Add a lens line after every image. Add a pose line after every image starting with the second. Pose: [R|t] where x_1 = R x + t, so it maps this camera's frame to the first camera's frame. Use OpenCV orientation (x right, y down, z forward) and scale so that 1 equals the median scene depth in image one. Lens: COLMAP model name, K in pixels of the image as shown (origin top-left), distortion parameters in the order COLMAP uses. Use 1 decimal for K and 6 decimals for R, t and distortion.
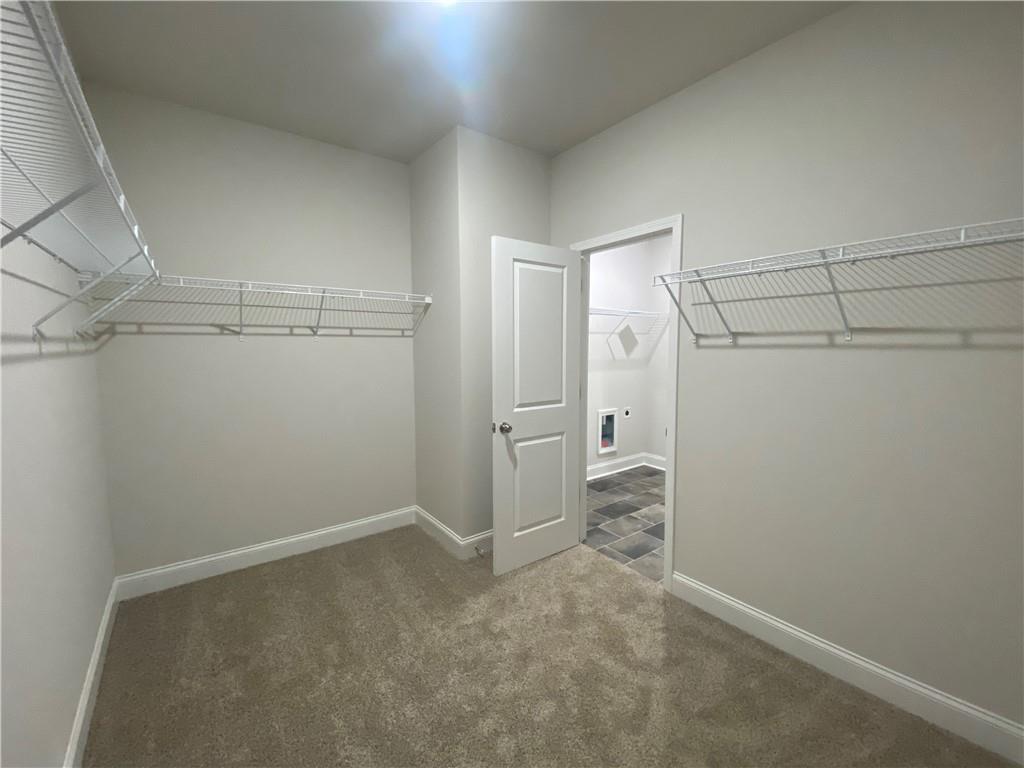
lens RADIAL K [[423.7, 0, 510.1], [0, 423.7, 380.2], [0, 0, 1]] dist [-0.000854, -0.005454]
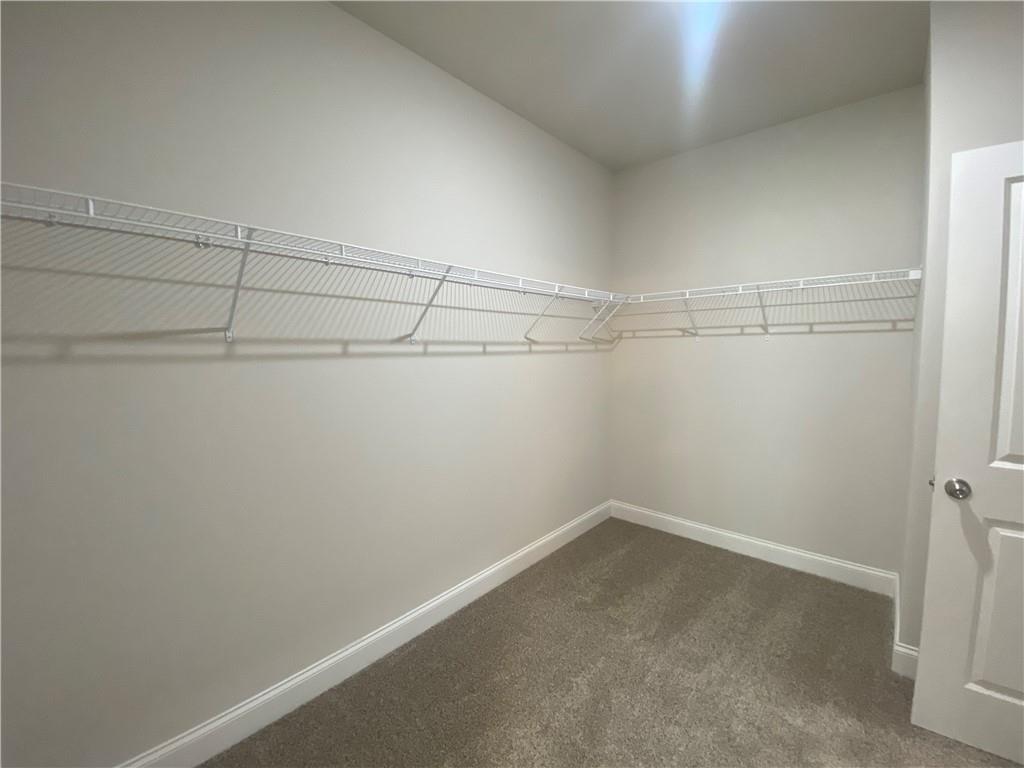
lens RADIAL K [[423.7, 0, 511.9], [0, 423.7, 385.7], [0, 0, 1]] dist [-0.000854, -0.005454]
pose [[0.191265, 0.084797, -0.977869, 0.403059], [-0.070141, 0.994895, 0.072555, -0.022759], [0.979029, 0.054712, 0.196236, 0.298696]]
